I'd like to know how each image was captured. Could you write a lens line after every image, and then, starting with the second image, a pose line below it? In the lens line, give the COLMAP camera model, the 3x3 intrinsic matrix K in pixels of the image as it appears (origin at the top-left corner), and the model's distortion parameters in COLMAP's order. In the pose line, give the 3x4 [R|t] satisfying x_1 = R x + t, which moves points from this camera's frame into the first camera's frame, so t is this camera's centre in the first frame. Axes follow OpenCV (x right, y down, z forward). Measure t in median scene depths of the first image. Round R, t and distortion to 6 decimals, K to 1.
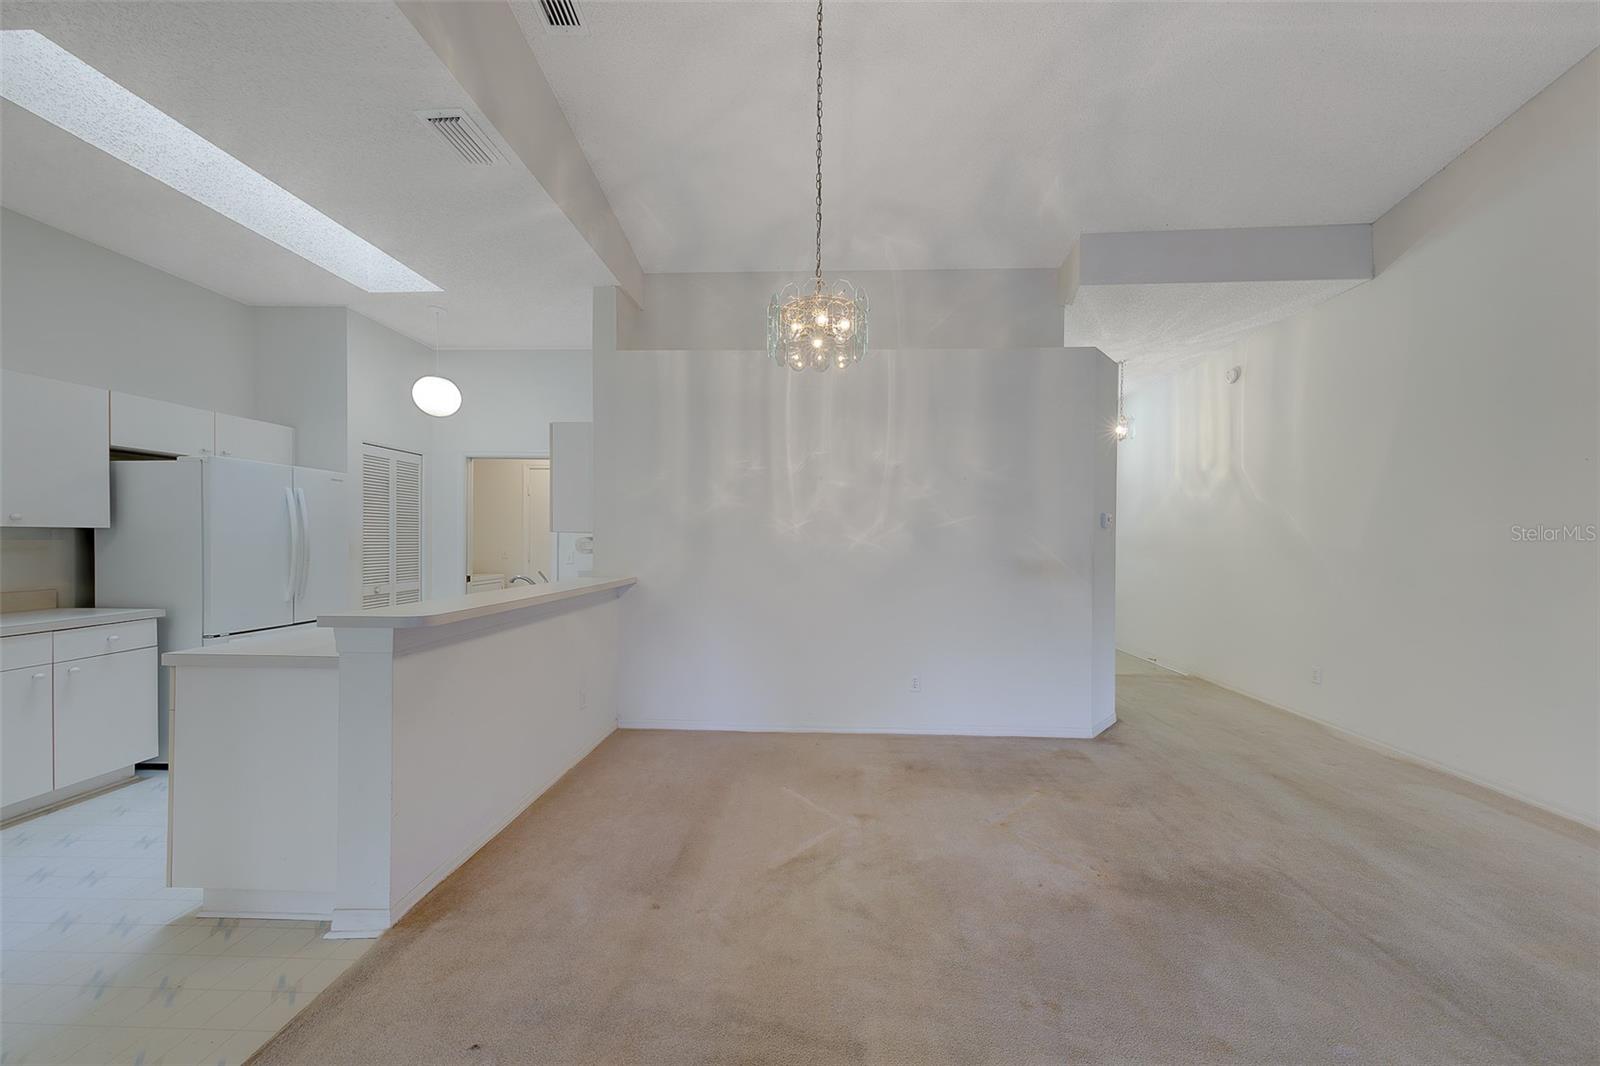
lens RADIAL K [[510.8, 0, 814.2], [0, 510.8, 543.5], [0, 0, 1]] dist [0.011820, -0.000842]
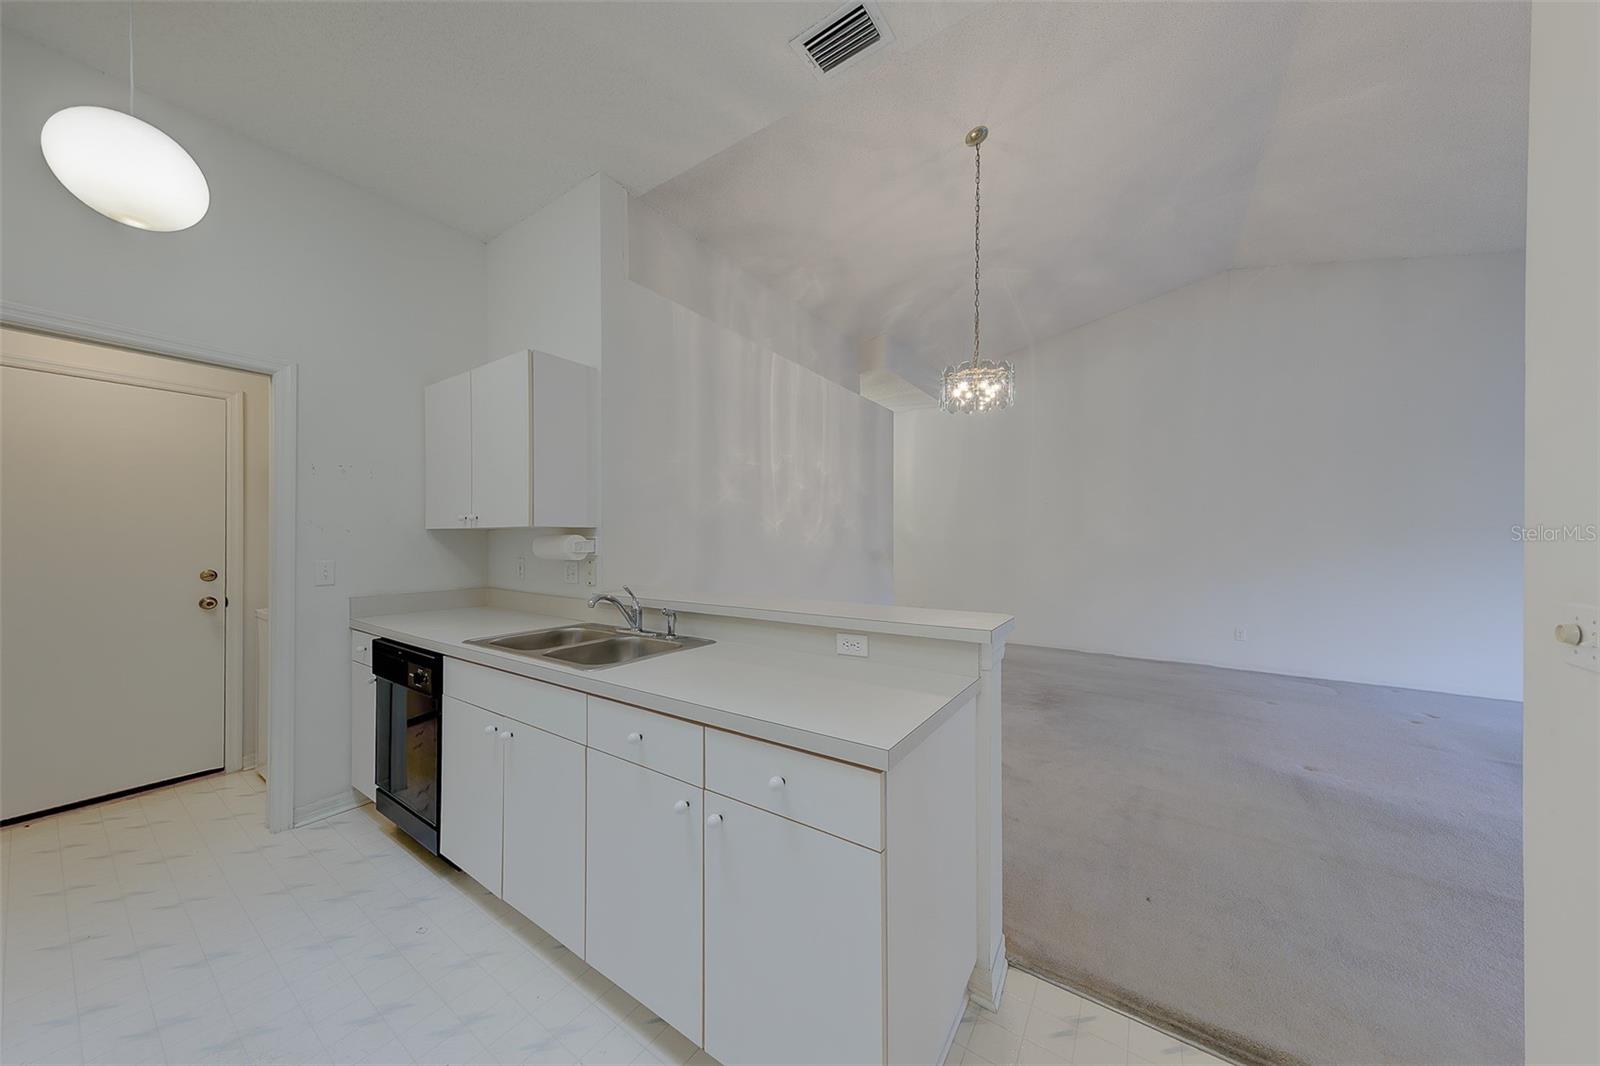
lens RADIAL K [[510.8, 0, 805.9], [0, 510.8, 543.3], [0, 0, 1]] dist [0.011820, -0.000842]
pose [[0.528218, -0.015051, 0.848976, -0.887202], [0.010148, 0.999883, 0.011412, -0.006115], [-0.849048, 0.002587, 0.528309, 0.402653]]
